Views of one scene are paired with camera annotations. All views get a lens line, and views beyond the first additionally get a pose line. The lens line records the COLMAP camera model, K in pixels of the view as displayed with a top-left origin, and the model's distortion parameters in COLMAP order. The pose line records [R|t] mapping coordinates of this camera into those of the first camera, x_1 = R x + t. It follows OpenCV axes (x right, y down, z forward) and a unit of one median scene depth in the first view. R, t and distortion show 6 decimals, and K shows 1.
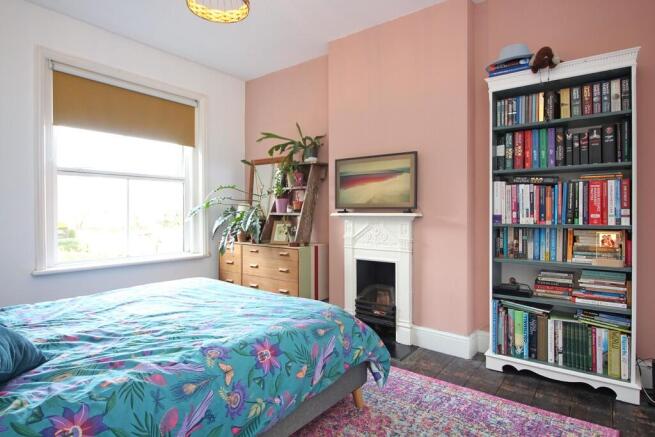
lens RADIAL K [[363.8, 0, 329.7], [0, 363.8, 215.1], [0, 0, 1]] dist [-0.002293, -0.000839]
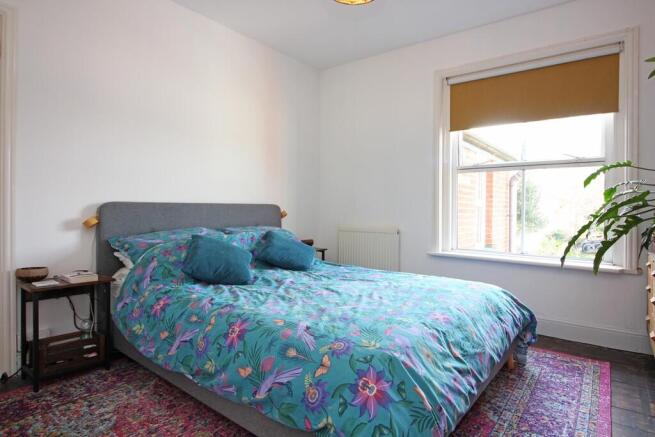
lens RADIAL K [[363.8, 0, 330.0], [0, 363.8, 213.4], [0, 0, 1]] dist [-0.002293, -0.000839]
pose [[-0.014368, 0.017218, -0.999749, 0.705584], [-0.020031, 0.999646, 0.017504, 0.008532], [0.999696, 0.020277, -0.014018, 1.026943]]
